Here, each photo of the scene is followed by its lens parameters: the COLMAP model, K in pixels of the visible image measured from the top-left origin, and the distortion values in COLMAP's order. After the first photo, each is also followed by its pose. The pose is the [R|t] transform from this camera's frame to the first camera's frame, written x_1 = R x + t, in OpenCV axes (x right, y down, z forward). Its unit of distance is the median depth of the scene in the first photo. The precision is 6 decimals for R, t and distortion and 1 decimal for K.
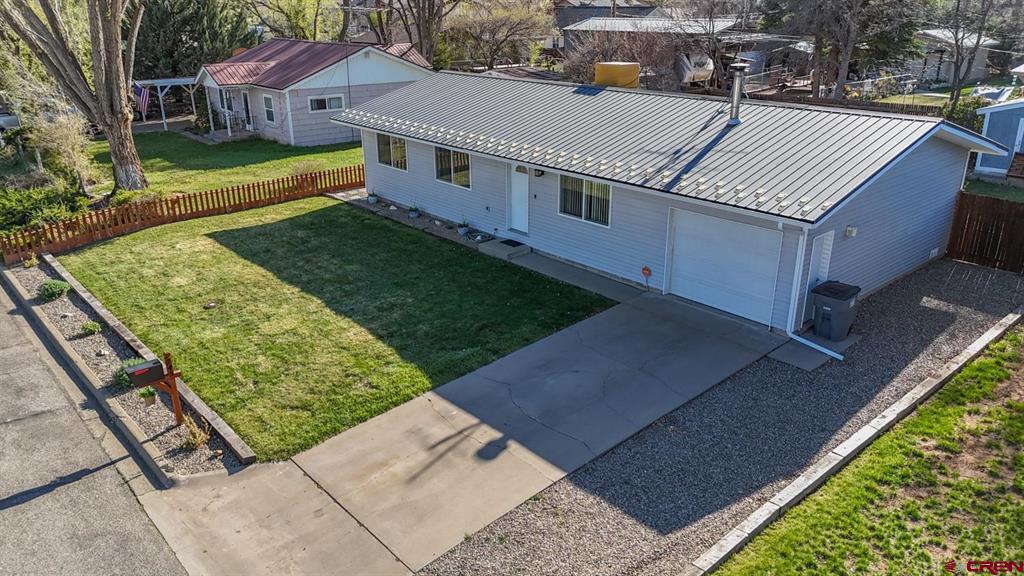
lens RADIAL K [[746.5, 0, 512.0], [0, 746.5, 288.0], [0, 0, 1]] dist [0.037998, -0.002732]
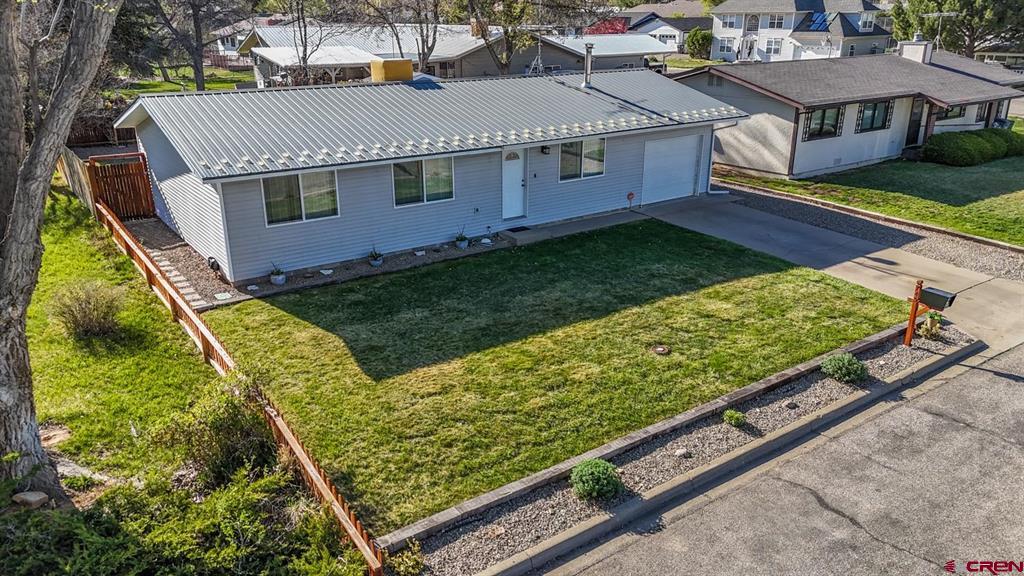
lens RADIAL K [[746.5, 0, 512.0], [0, 746.5, 288.0], [0, 0, 1]] dist [0.037998, -0.002732]
pose [[0.111809, -0.333622, 0.936053, -1.148897], [0.359774, 0.891648, 0.274821, -0.318128], [-0.926316, 0.306040, 0.219723, 0.940928]]
